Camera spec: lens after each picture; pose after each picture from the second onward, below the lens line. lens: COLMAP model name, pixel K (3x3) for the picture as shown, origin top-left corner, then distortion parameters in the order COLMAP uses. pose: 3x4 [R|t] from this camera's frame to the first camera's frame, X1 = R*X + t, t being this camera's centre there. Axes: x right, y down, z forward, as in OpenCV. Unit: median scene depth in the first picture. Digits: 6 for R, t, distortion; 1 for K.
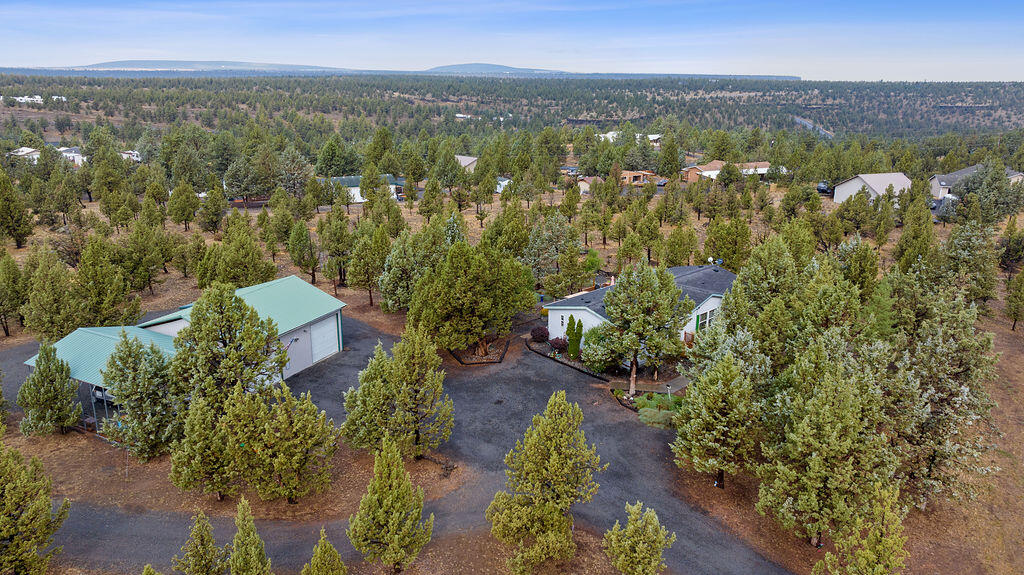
lens RADIAL K [[720.6, 0, 517.3], [0, 720.6, 283.3], [0, 0, 1]] dist [-0.030277, 0.026675]
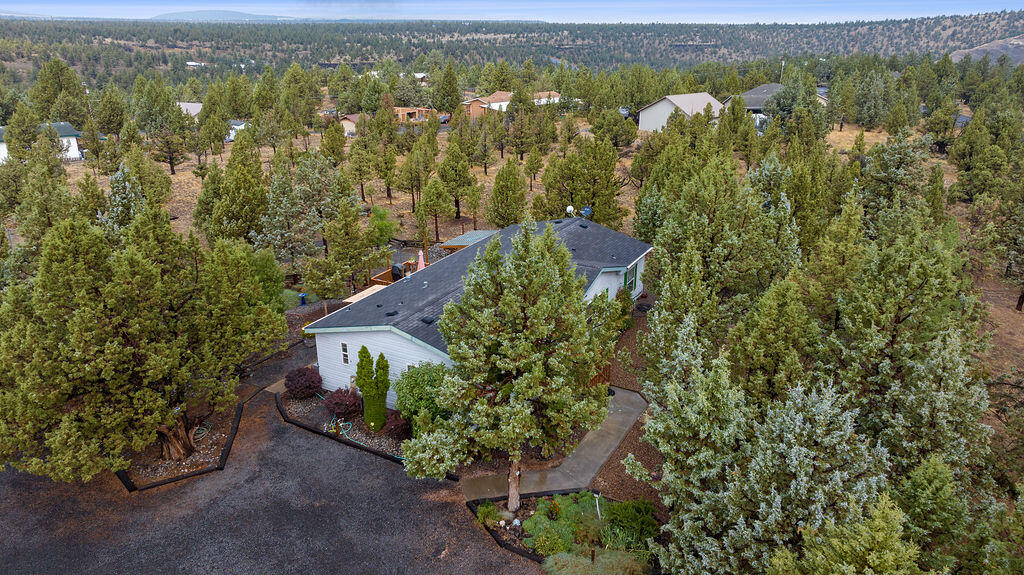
lens RADIAL K [[720.6, 0, 517.3], [0, 720.6, 283.3], [0, 0, 1]] dist [-0.030277, 0.026675]
pose [[0.946899, -0.113035, 0.301006, 0.013969], [0.092700, 0.992390, 0.081052, -0.012999], [-0.307877, -0.048845, 0.950172, 0.221033]]
